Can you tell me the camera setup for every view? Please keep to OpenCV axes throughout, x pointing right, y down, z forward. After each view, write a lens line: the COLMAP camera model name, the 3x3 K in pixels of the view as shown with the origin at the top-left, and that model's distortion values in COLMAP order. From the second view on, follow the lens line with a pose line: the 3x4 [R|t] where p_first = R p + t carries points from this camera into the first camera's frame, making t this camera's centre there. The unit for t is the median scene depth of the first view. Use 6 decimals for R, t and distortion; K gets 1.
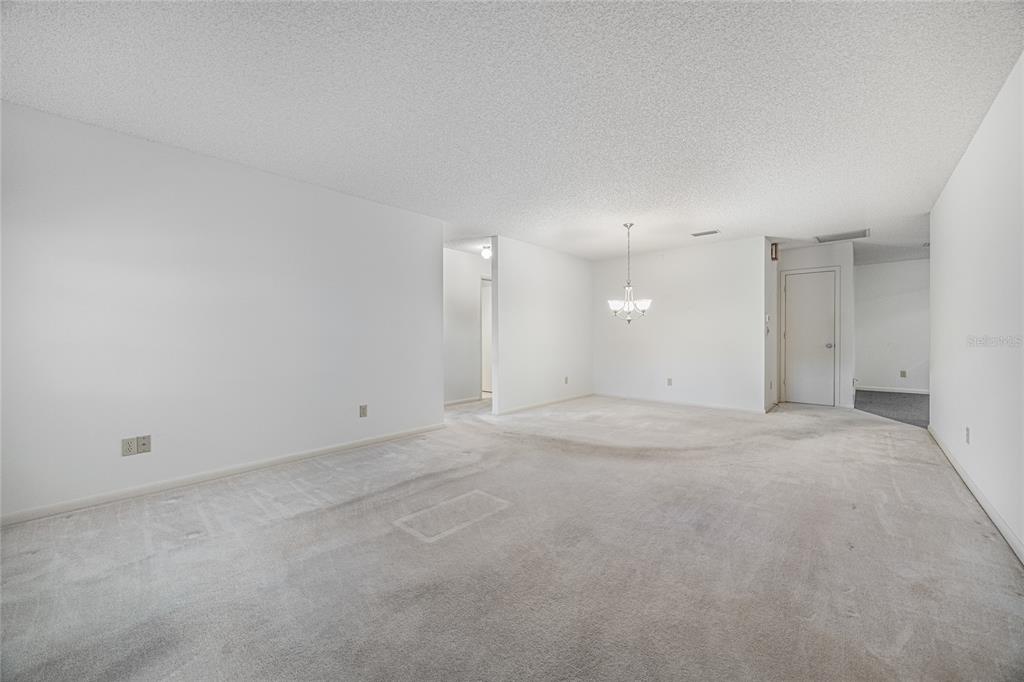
lens RADIAL K [[387.6, 0, 509.6], [0, 387.6, 342.5], [0, 0, 1]] dist [-0.005043, 0.000549]
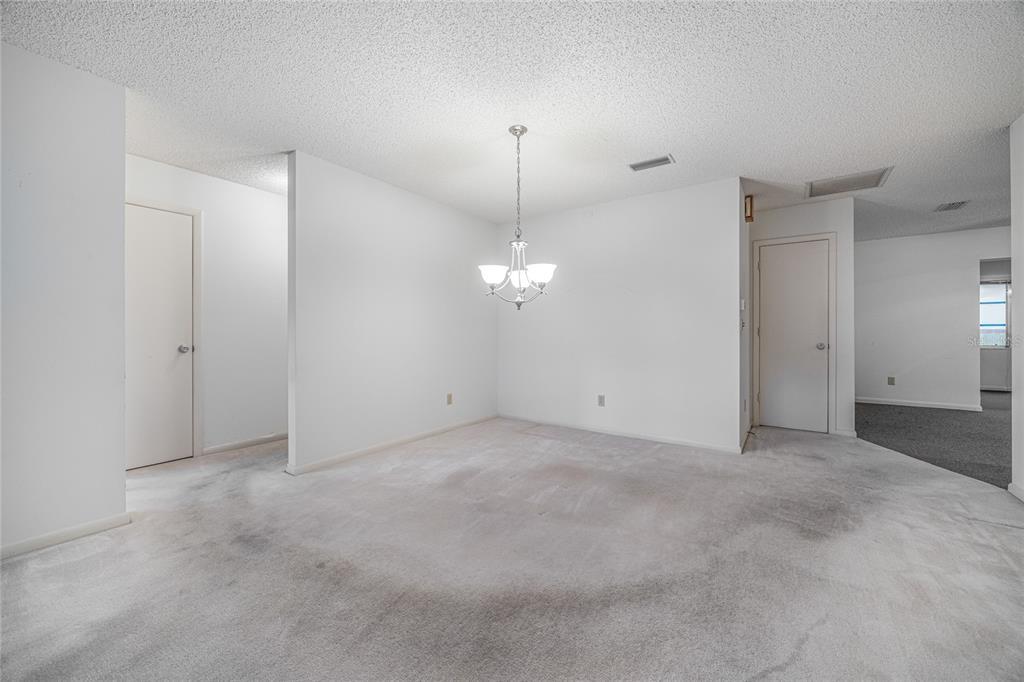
lens RADIAL K [[387.6, 0, 511.3], [0, 387.6, 334.7], [0, 0, 1]] dist [-0.005043, 0.000549]
pose [[0.993317, 0.002843, 0.115386, 0.213404], [-0.001863, 0.999961, -0.008597, -0.006660], [-0.115406, 0.008325, 0.993284, 0.413994]]
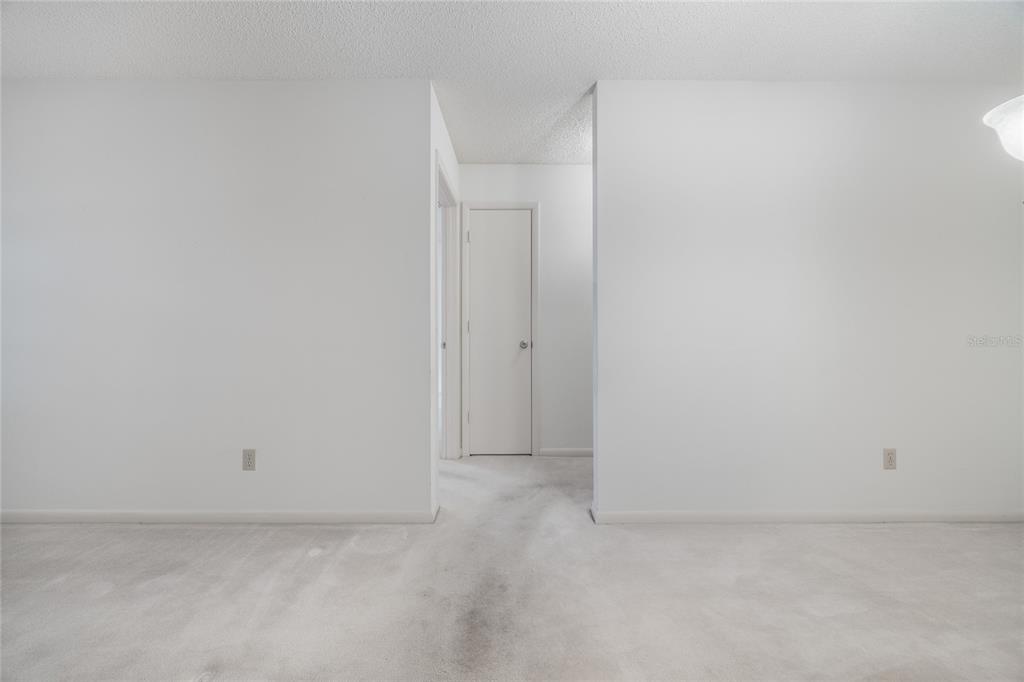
lens RADIAL K [[387.6, 0, 517.9], [0, 387.6, 331.4], [0, 0, 1]] dist [-0.005043, 0.000549]
pose [[0.674670, 0.005380, -0.738100, 0.213392], [-0.011566, 0.999928, -0.003284, -0.007436], [0.738029, 0.010753, 0.674684, 0.623435]]
